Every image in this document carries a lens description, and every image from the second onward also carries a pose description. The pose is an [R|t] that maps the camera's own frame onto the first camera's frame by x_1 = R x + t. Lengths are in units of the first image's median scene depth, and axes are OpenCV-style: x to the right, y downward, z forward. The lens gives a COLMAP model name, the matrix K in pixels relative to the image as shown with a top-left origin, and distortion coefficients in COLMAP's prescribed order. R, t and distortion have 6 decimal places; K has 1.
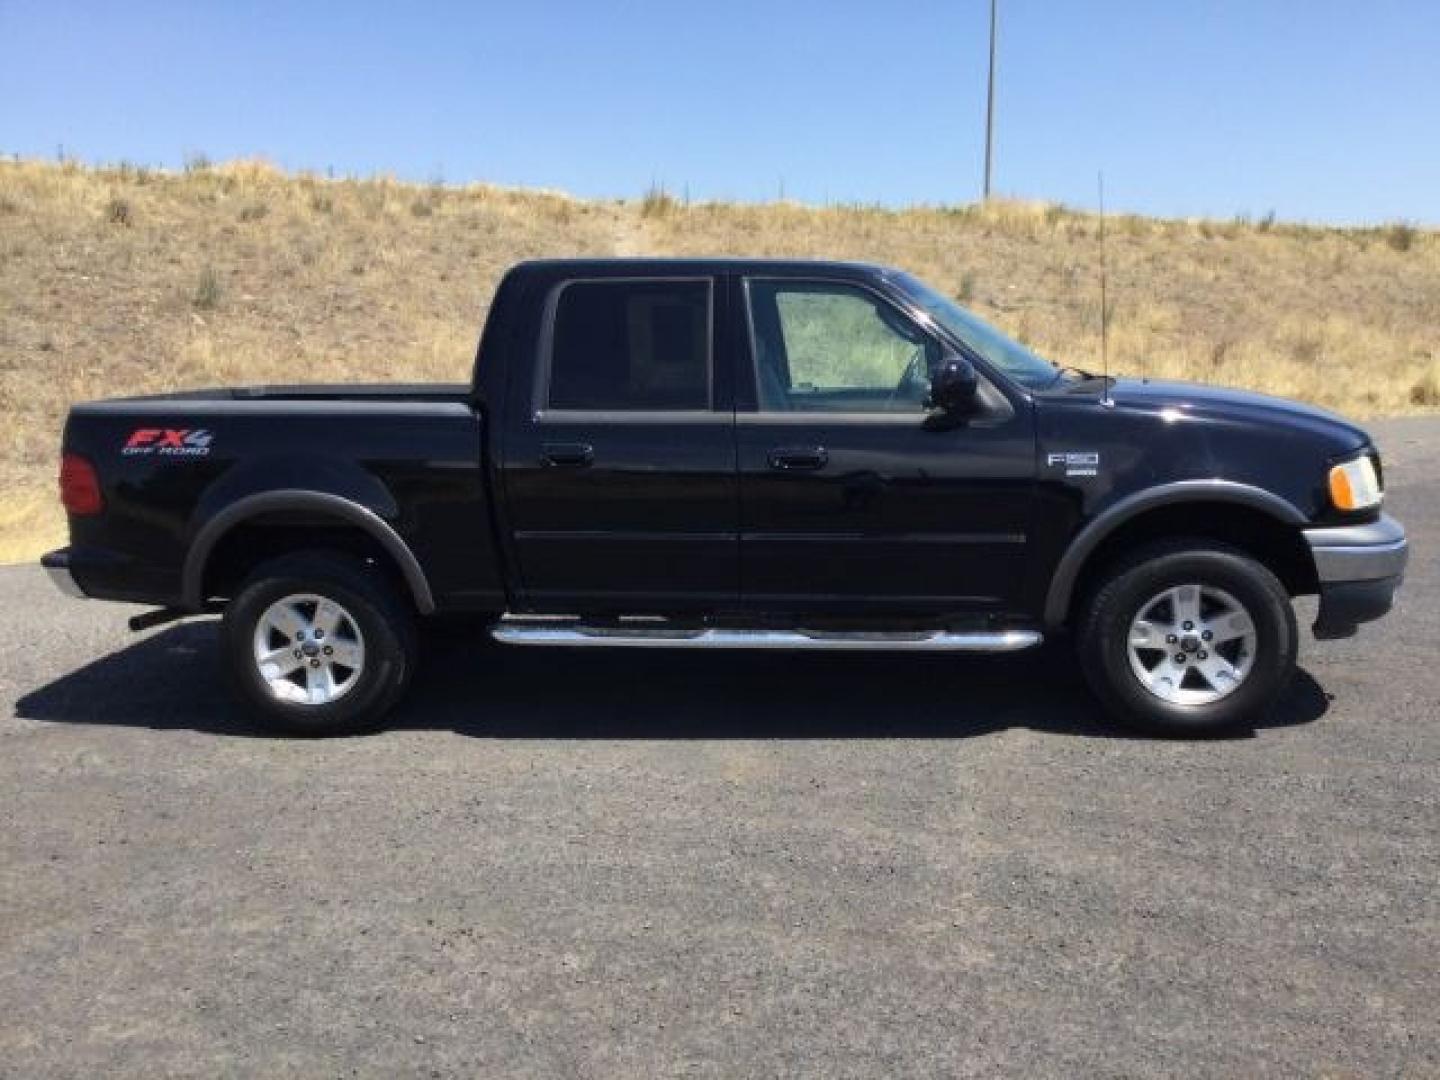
lens RADIAL K [[1297.3, 0, 718.6], [0, 1297.3, 539.3], [0, 0, 1]] dist [0.065476, -0.107261]
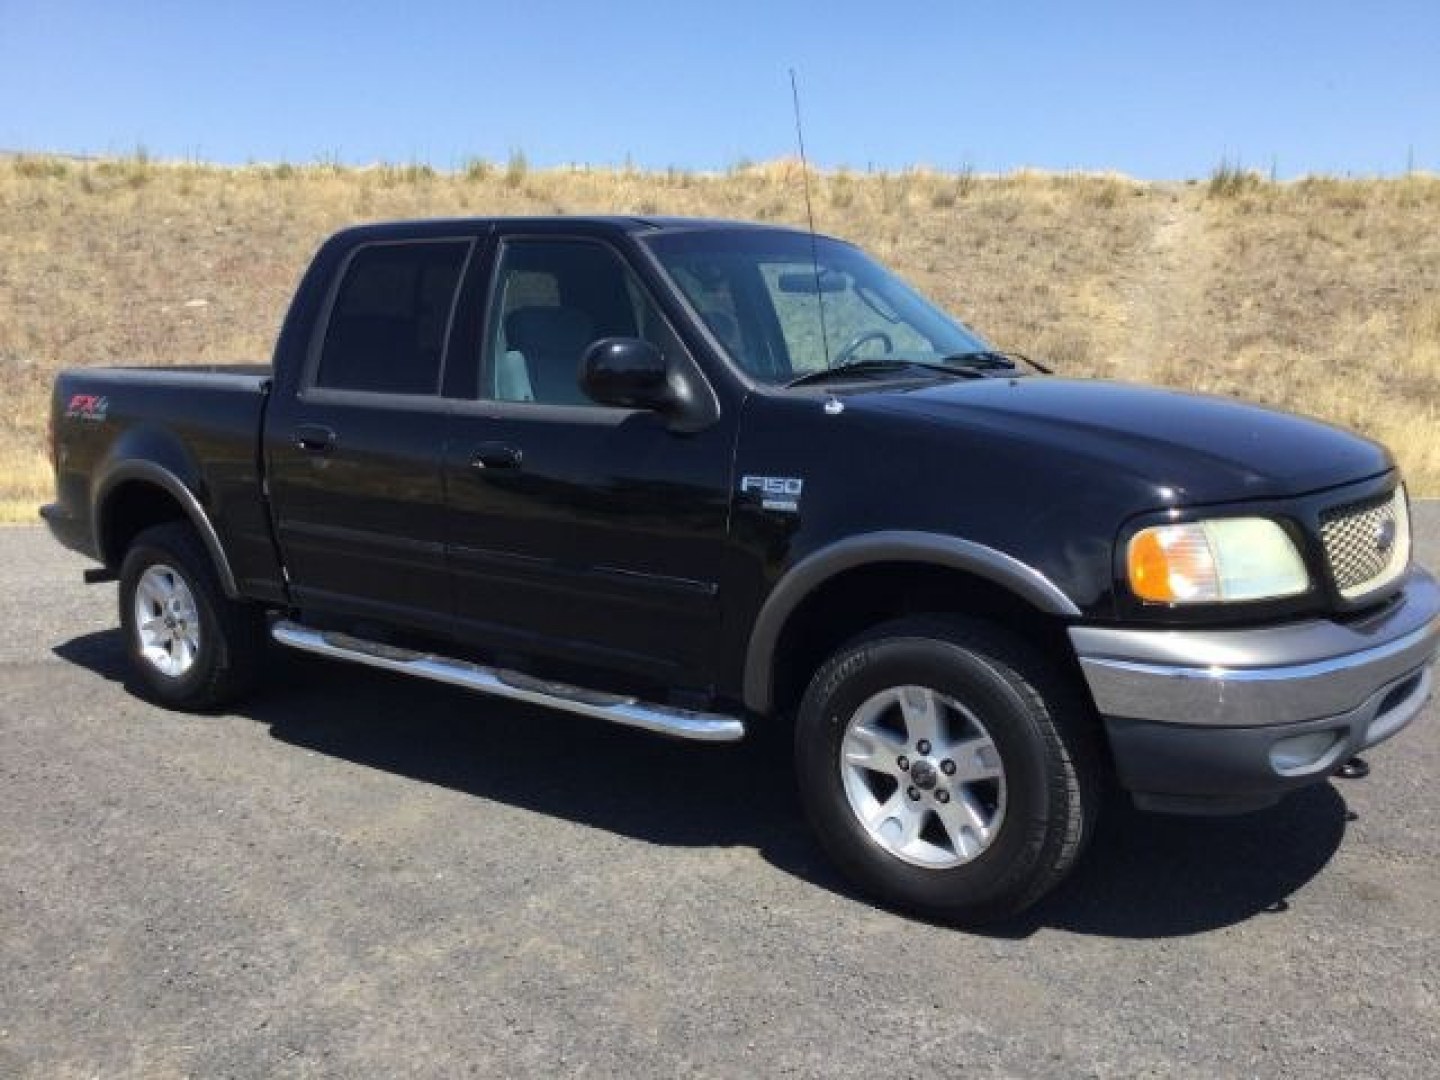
lens RADIAL K [[1268.6, 0, 738.0], [0, 1268.6, 582.6], [0, 0, 1]] dist [0.073152, -0.114643]
pose [[0.860038, 0.110779, -0.498058, 0.559846], [-0.093424, 0.993833, 0.059728, -0.045053], [0.501603, -0.004838, 0.865084, 0.369863]]
